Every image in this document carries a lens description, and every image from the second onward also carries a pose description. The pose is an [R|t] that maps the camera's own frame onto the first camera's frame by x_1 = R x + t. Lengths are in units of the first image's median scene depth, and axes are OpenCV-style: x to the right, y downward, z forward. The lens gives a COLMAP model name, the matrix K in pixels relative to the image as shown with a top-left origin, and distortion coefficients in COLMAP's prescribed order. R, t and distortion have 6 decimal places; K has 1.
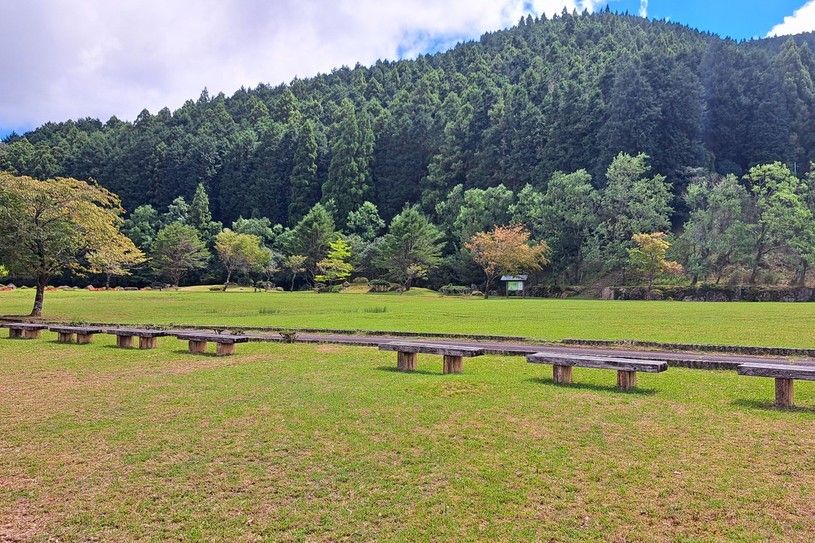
lens RADIAL K [[563.8, 0, 405.1], [0, 563.8, 273.5], [0, 0, 1]] dist [0.012823, -0.008895]
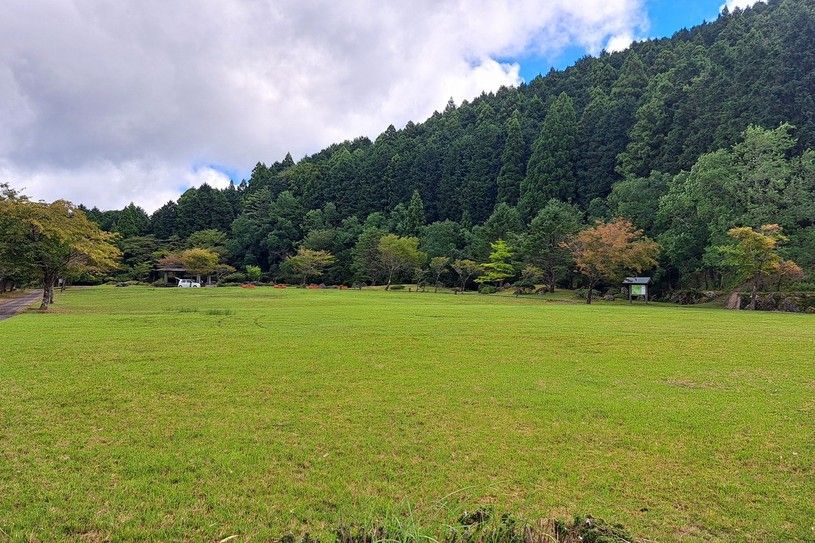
lens RADIAL K [[563.8, 0, 404.9], [0, 563.8, 271.0], [0, 0, 1]] dist [0.012823, -0.008895]
pose [[0.903311, -0.000273, -0.428986, 0.213807], [-0.000790, 0.999997, -0.002299, -0.004041], [0.428985, 0.002416, 0.903308, 0.049817]]
